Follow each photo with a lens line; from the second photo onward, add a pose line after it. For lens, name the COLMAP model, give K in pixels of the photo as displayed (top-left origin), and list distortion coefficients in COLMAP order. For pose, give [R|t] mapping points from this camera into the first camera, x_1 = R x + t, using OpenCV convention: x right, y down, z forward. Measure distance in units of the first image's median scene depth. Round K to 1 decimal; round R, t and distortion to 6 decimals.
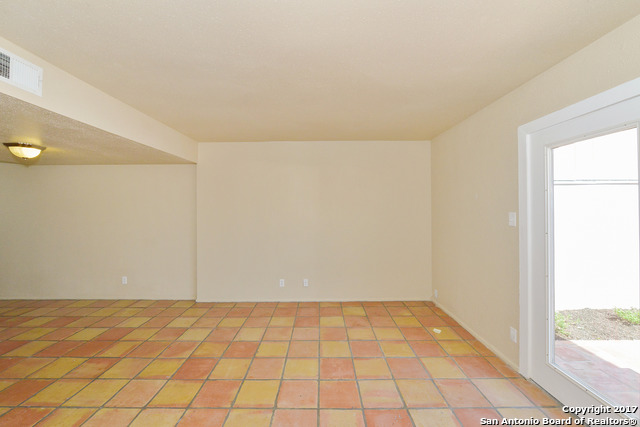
lens RADIAL K [[252.9, 0, 320.1], [0, 252.9, 205.0], [0, 0, 1]] dist [-0.007058, -0.001190]
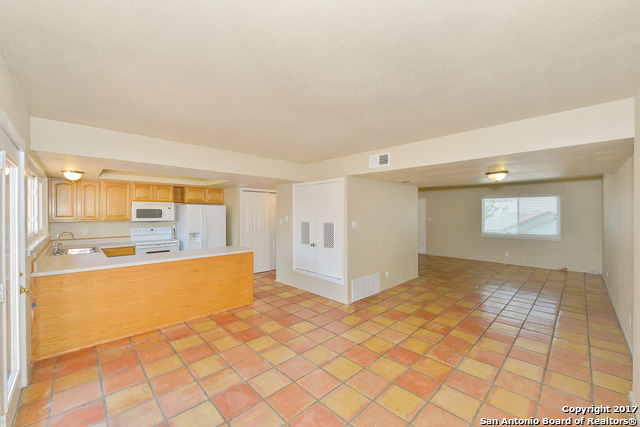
lens RADIAL K [[252.9, 0, 318.3], [0, 252.9, 216.6], [0, 0, 1]] dist [-0.007058, -0.001190]
pose [[-0.718318, 0.011669, -0.695617, 0.540814], [0.010786, 0.999926, 0.005636, -0.013759], [0.695632, -0.003454, -0.718390, 1.393665]]
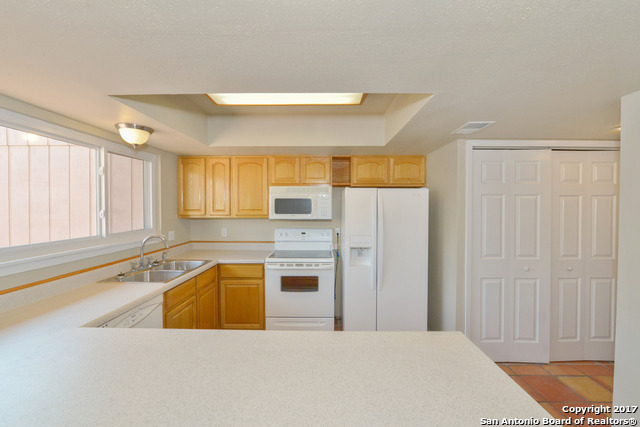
lens RADIAL K [[252.9, 0, 320.1], [0, 252.9, 210.8], [0, 0, 1]] dist [-0.007058, -0.001190]
pose [[-0.999820, 0.002771, 0.018744, -0.057547], [0.002893, 0.999975, 0.006464, -0.027289], [-0.018726, 0.006517, -0.999803, 0.133237]]
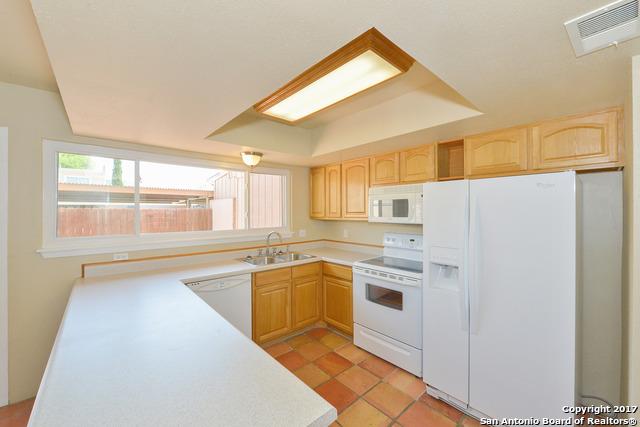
lens RADIAL K [[252.9, 0, 319.6], [0, 252.9, 211.2], [0, 0, 1]] dist [-0.007058, -0.001190]
pose [[-0.662037, 0.007302, 0.749435, -0.513171], [-0.000614, 0.999947, -0.010285, -0.018645], [-0.749471, -0.007269, -0.661998, -0.137498]]
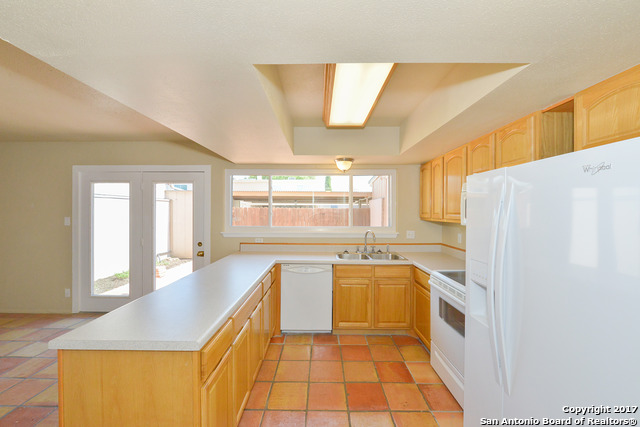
lens RADIAL K [[252.9, 0, 319.6], [0, 252.9, 211.4], [0, 0, 1]] dist [-0.007058, -0.001190]
pose [[0.004327, 0.000501, 0.999991, -0.737416], [-0.013159, 0.999913, -0.000444, -0.024719], [-0.999904, -0.013157, 0.004333, -0.549058]]
